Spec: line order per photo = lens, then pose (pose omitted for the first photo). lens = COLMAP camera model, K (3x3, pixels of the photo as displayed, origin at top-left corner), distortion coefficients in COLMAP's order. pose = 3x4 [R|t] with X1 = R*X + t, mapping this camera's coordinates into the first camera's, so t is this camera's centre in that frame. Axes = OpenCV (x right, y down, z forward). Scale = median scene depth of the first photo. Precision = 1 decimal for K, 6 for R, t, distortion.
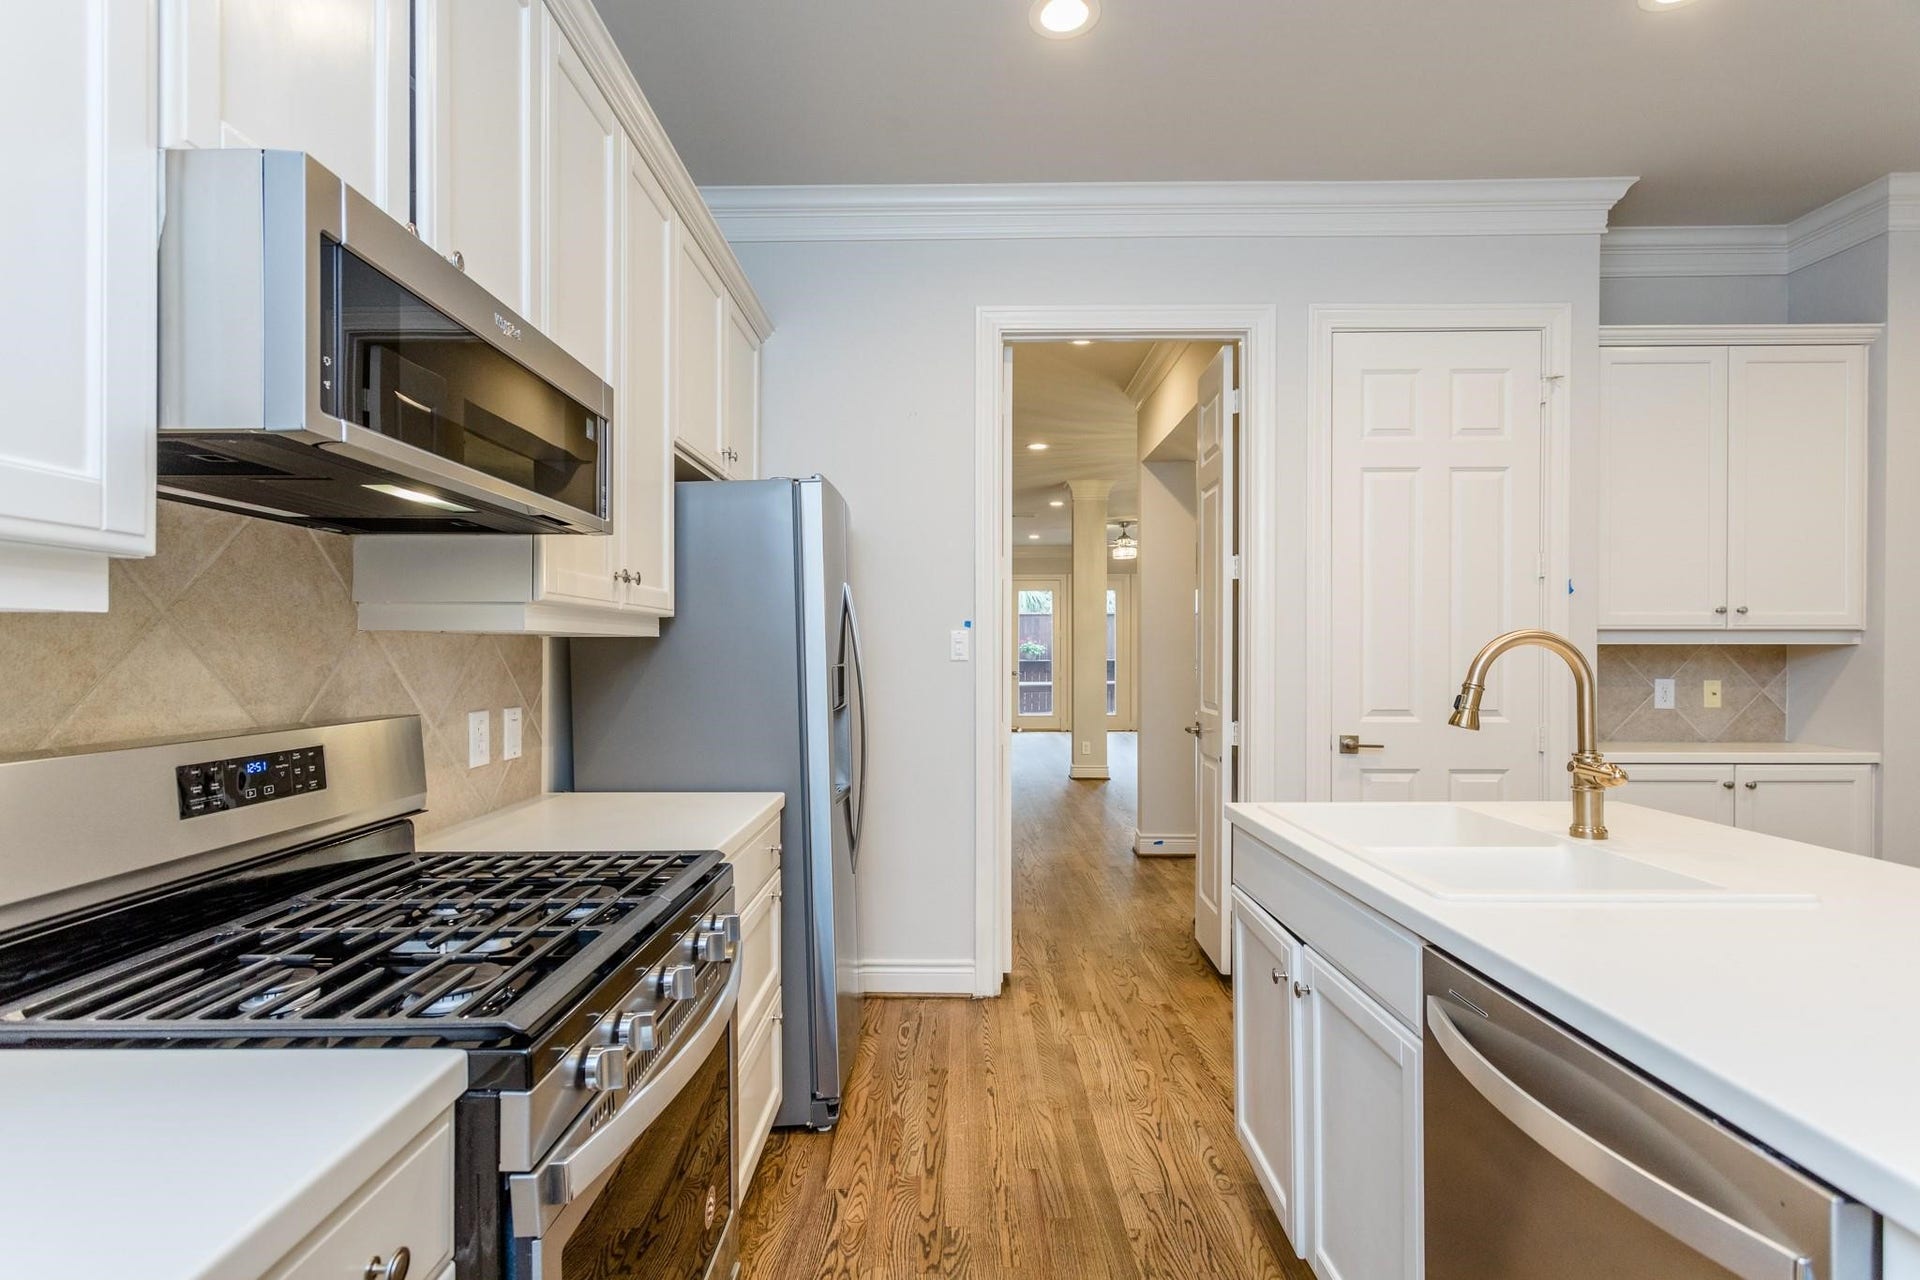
lens RADIAL K [[913.8, 0, 942.6], [0, 913.8, 648.3], [0, 0, 1]] dist [0.002597, 0.000308]
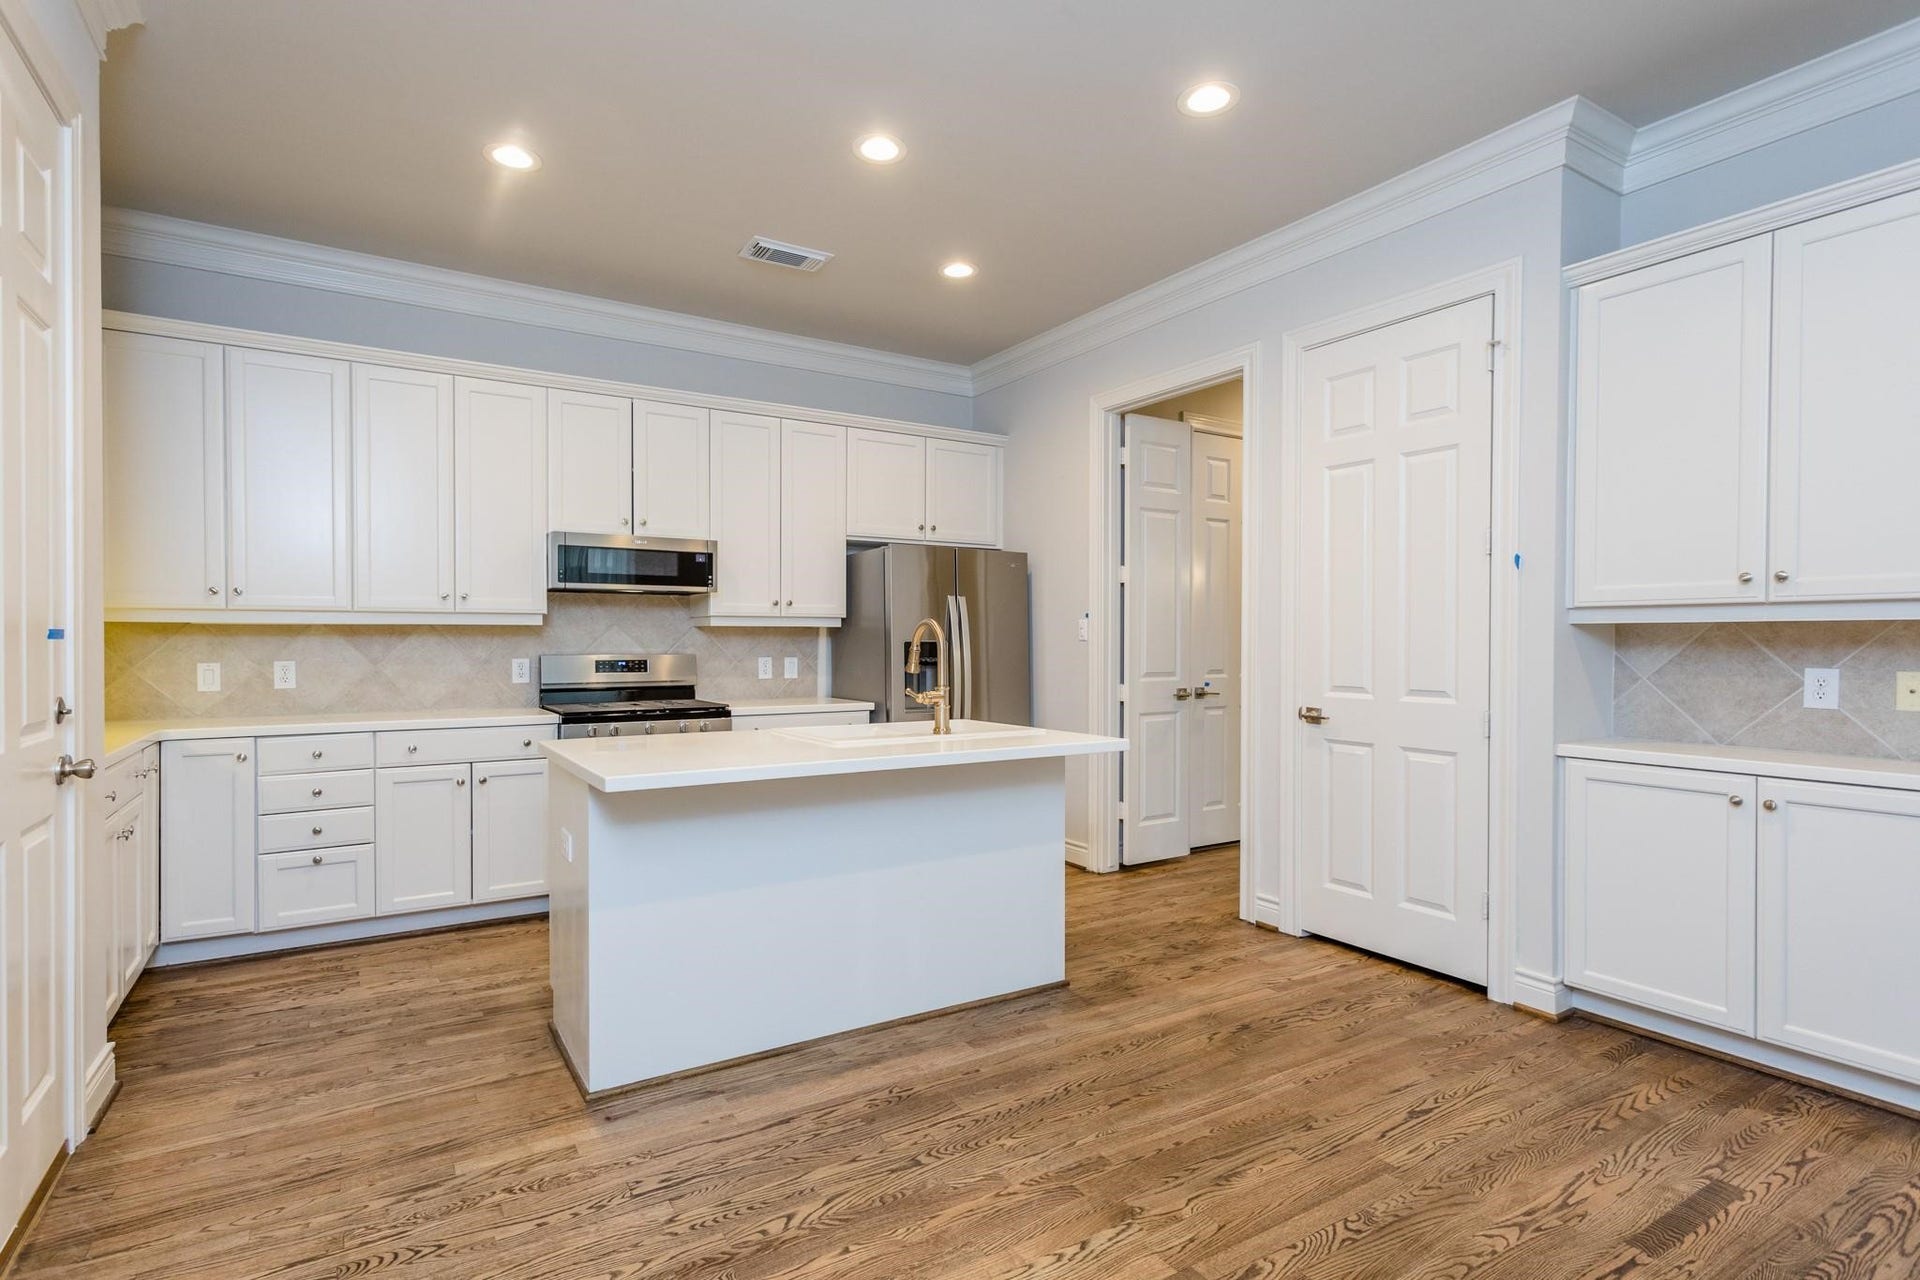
lens RADIAL K [[913.8, 0, 942.6], [0, 913.8, 648.3], [0, 0, 1]] dist [0.002597, 0.000308]
pose [[0.557098, 0.009020, -0.830398, 1.111940], [0.000252, 0.999939, 0.011030, 0.009692], [0.830446, -0.006354, 0.557062, -0.004575]]
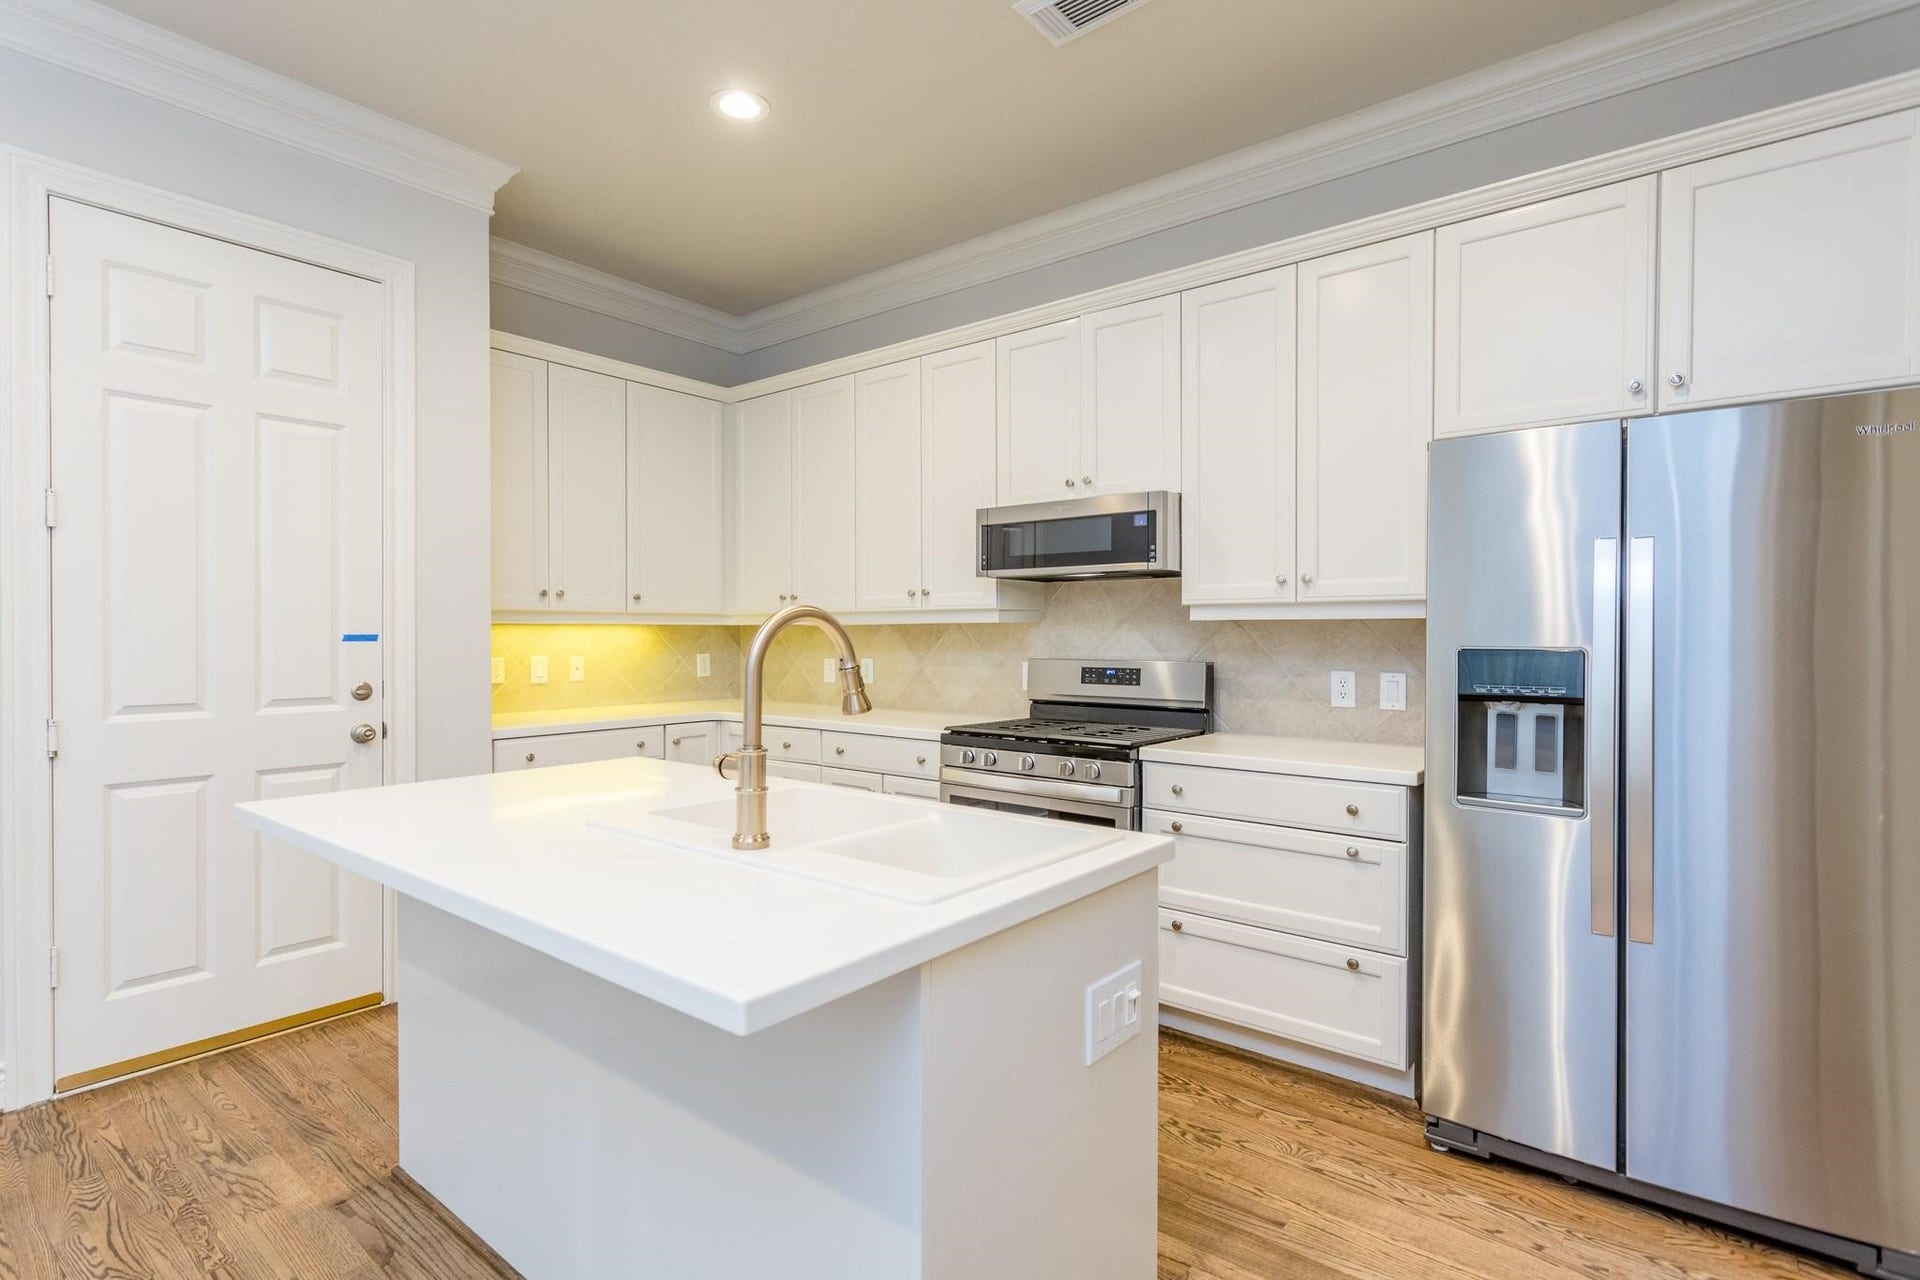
lens RADIAL K [[937.7, 0, 960.0], [0, 937.7, 640.0], [0, 0, 1]] dist [0.013686, -0.000501]
pose [[-0.604381, 0.007923, -0.796656, 0.652917], [0.003059, 0.999966, 0.007624, 0.002755], [0.796690, 0.002170, -0.604385, 0.846803]]
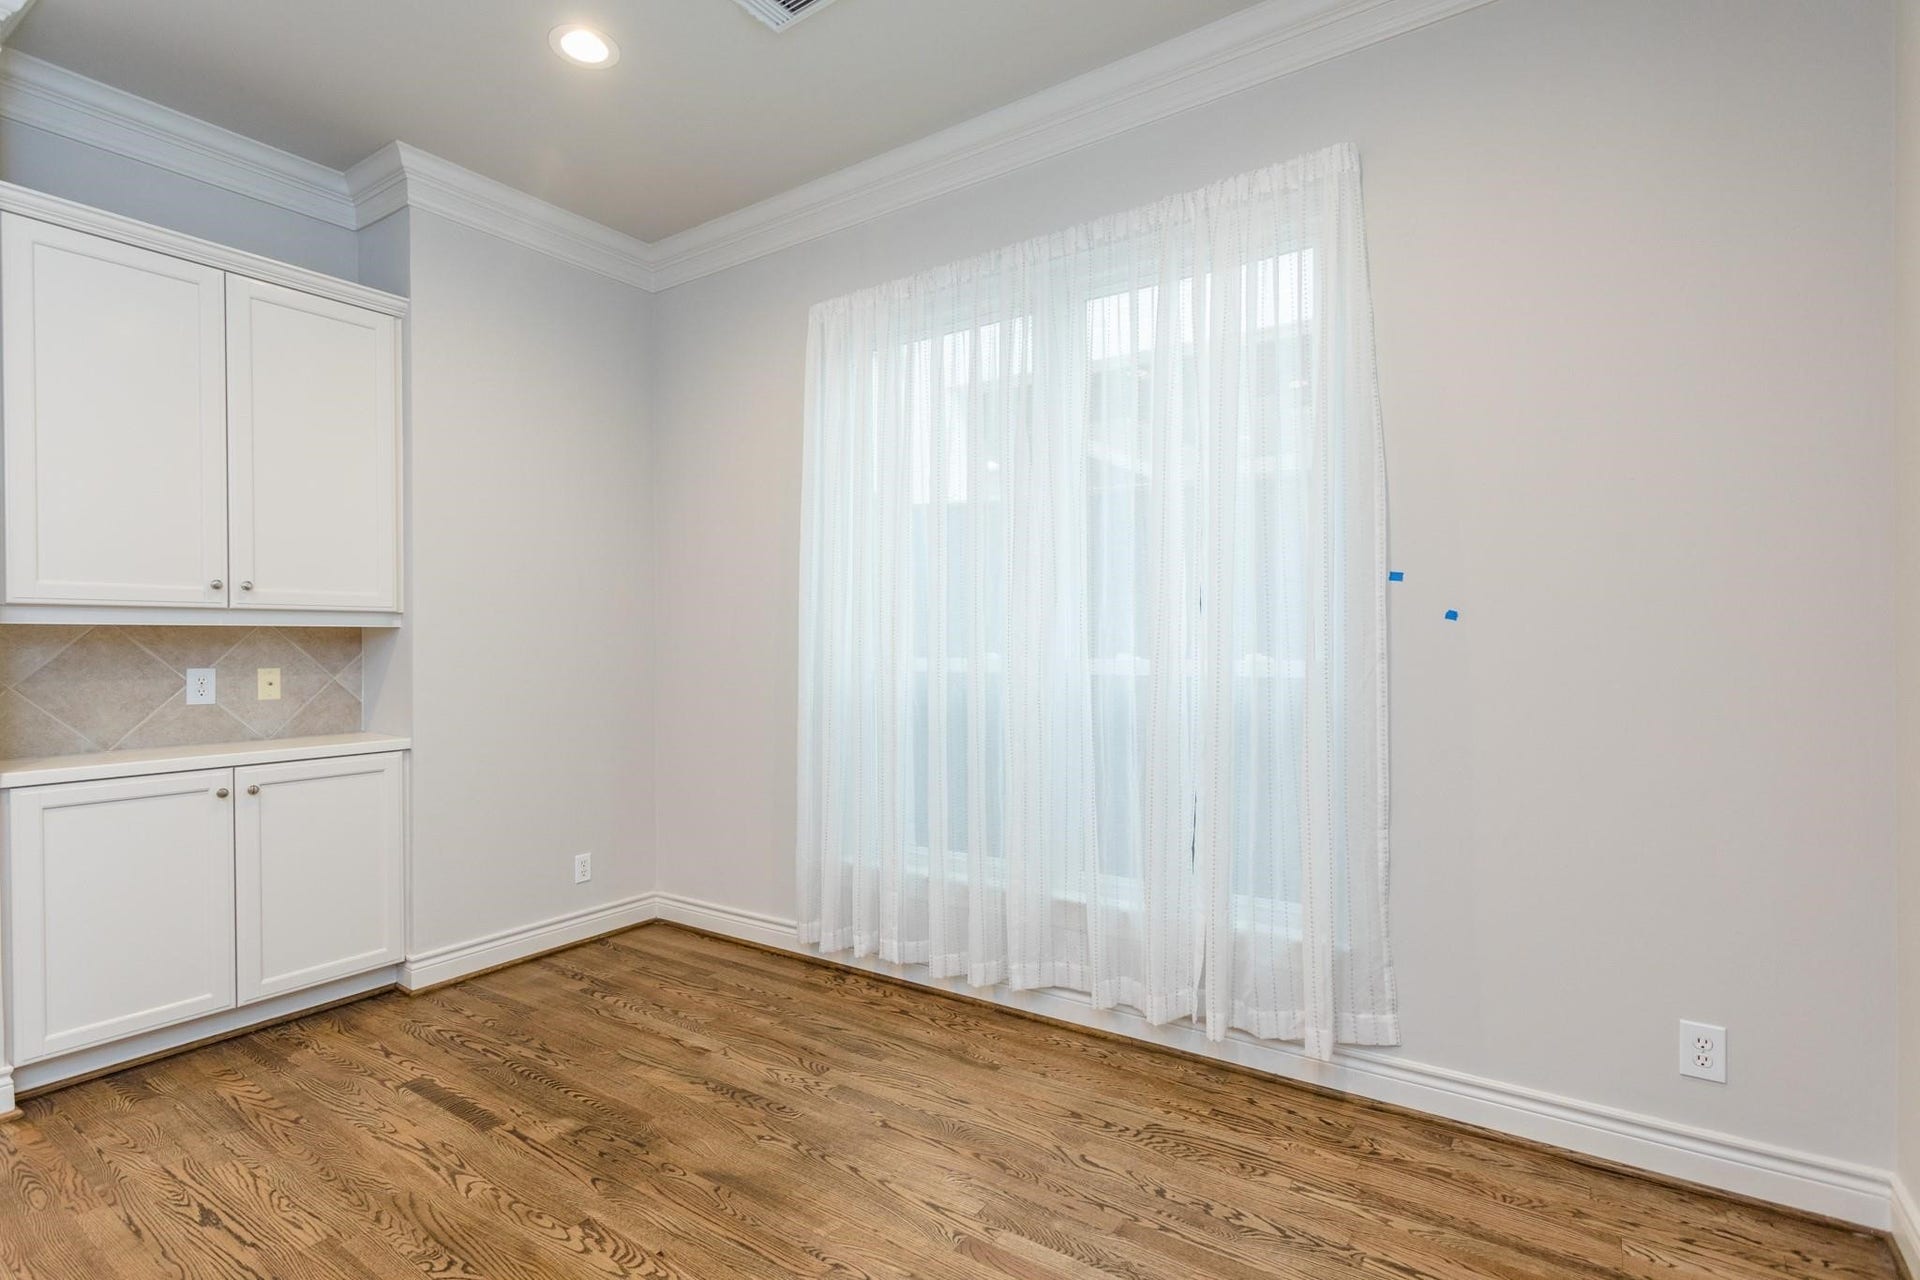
lens RADIAL K [[905.8, 0, 960.0], [0, 905.8, 640.0], [0, 0, 1]] dist [-0.000479, -0.000332]
pose [[0.557054, -0.002927, 0.830471, 0.542484], [0.000705, 0.999995, 0.003052, 0.006562], [-0.830476, -0.001114, 0.557053, -0.025447]]
